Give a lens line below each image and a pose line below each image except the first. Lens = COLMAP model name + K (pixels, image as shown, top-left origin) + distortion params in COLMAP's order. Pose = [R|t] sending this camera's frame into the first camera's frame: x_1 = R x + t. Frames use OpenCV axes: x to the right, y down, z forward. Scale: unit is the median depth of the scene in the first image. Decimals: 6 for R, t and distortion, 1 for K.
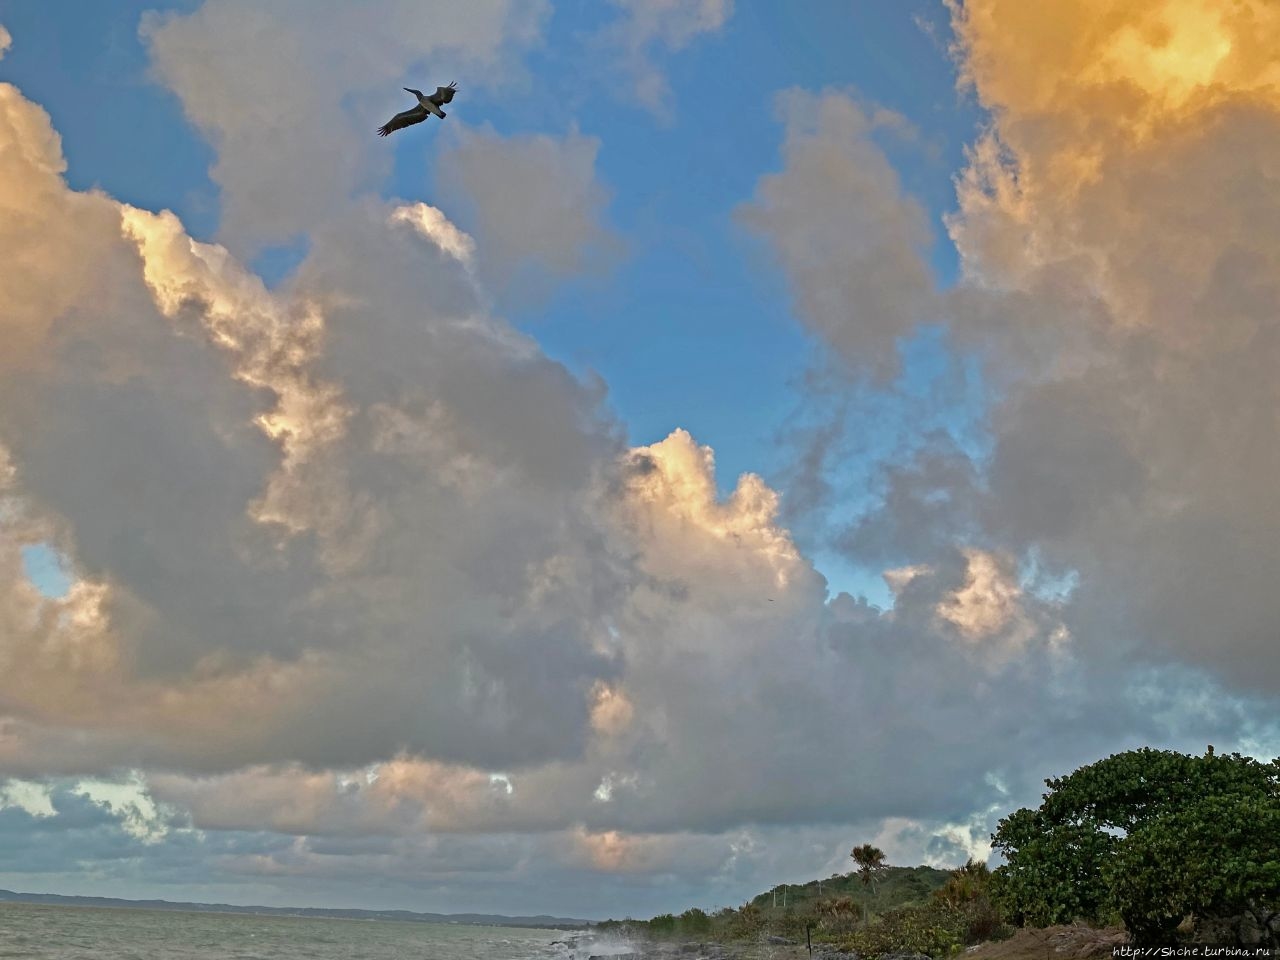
lens RADIAL K [[1254.2, 0, 636.4], [0, 1254.2, 485.5], [0, 0, 1]] dist [0.024878, 0.000000]
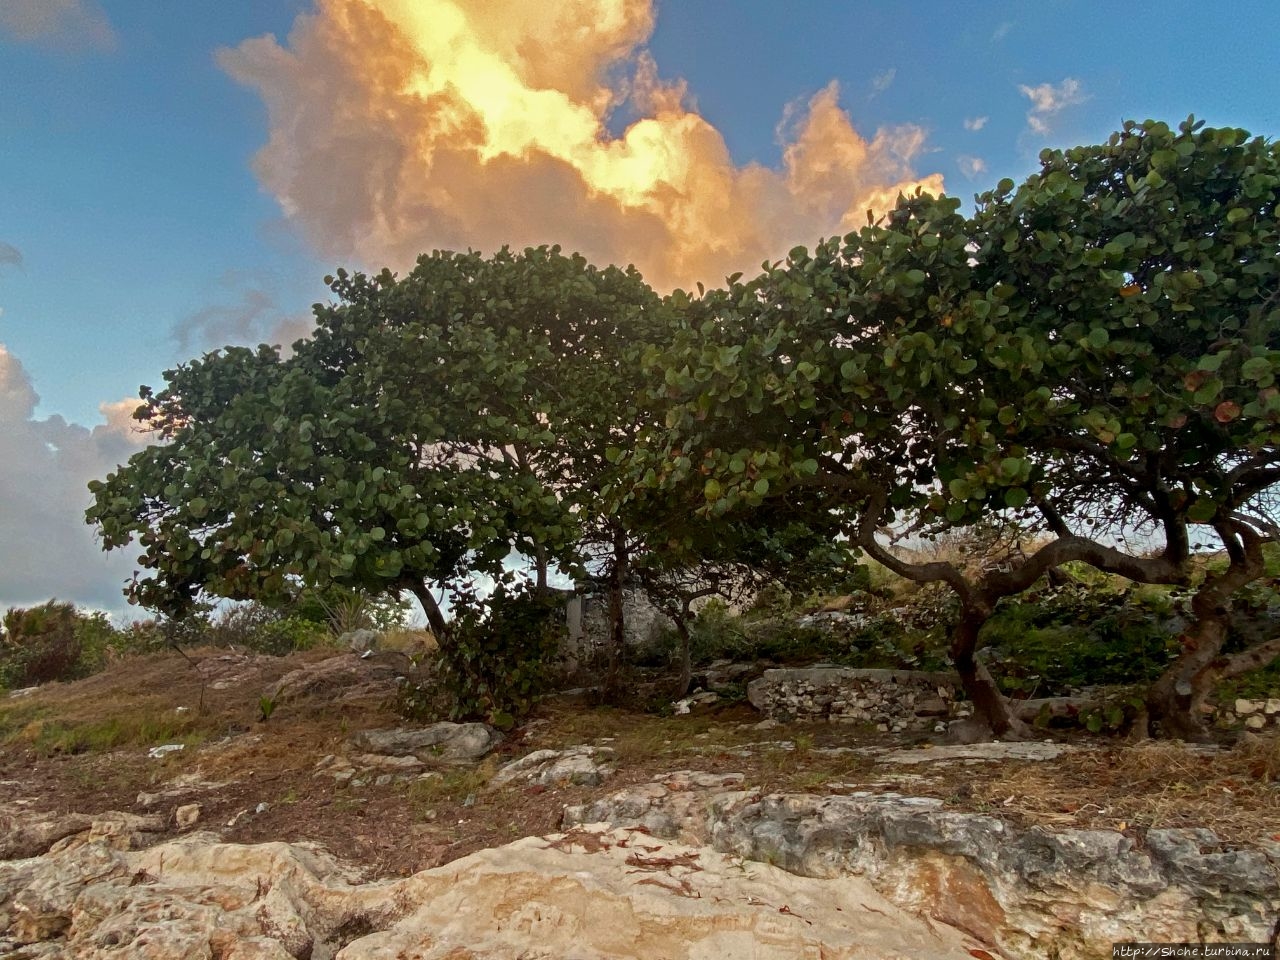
lens RADIAL K [[819.9, 0, 640.5], [0, 819.9, 483.0], [0, 0, 1]] dist [0.000914, -0.000265]
pose [[0.649878, 0.187224, 0.736618, 0.221828], [-0.255277, 0.966651, -0.020475, 0.297721], [-0.715886, -0.174736, 0.675999, 0.790067]]
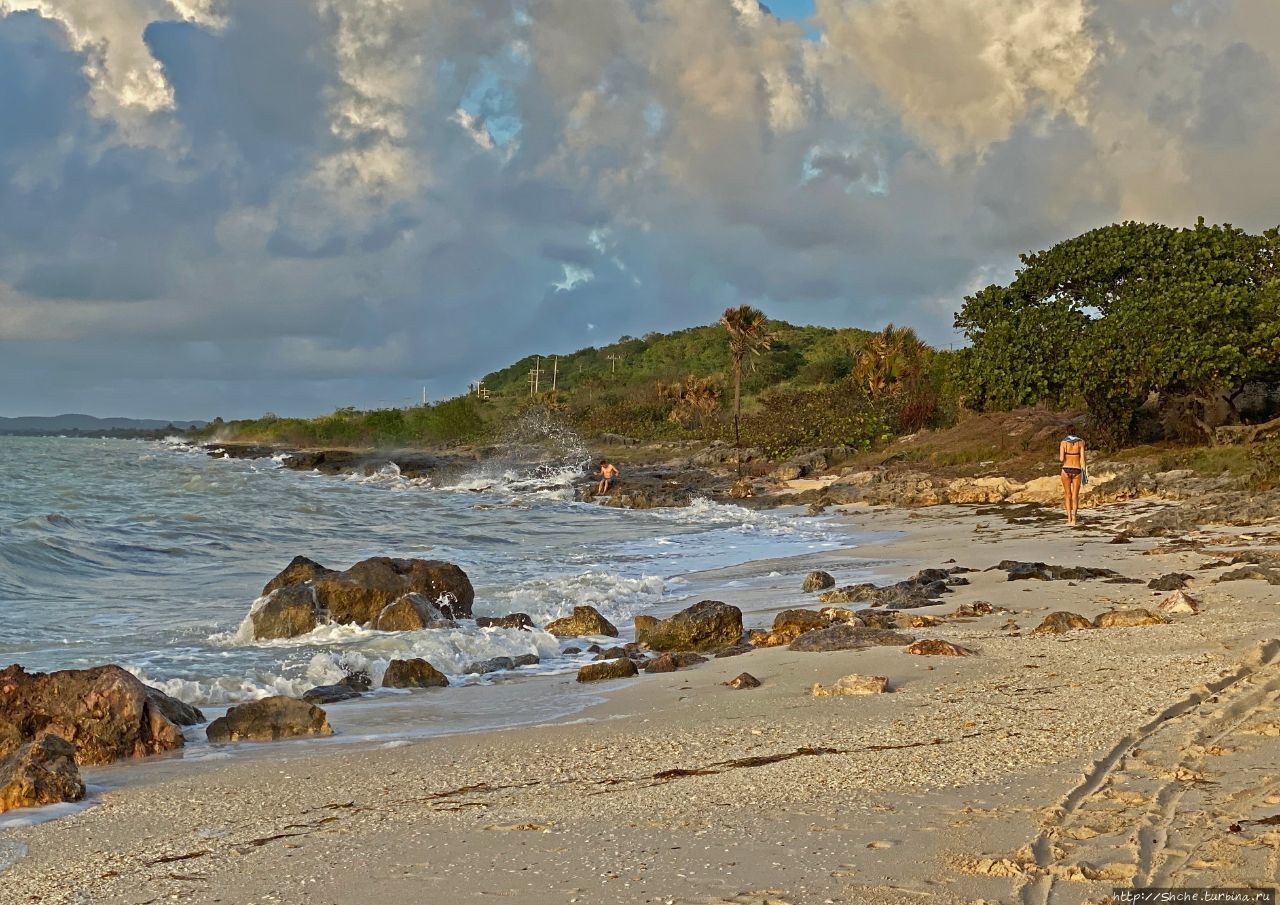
lens RADIAL K [[2341.7, 0, 642.6], [0, 2341.7, 454.5], [0, 0, 1]] dist [0.205927, 0.000000]
pose [[0.986945, -0.018665, 0.159975, -0.219098], [-0.037271, 0.939833, 0.339594, -0.199399], [-0.156689, -0.341123, 0.926868, -0.580830]]
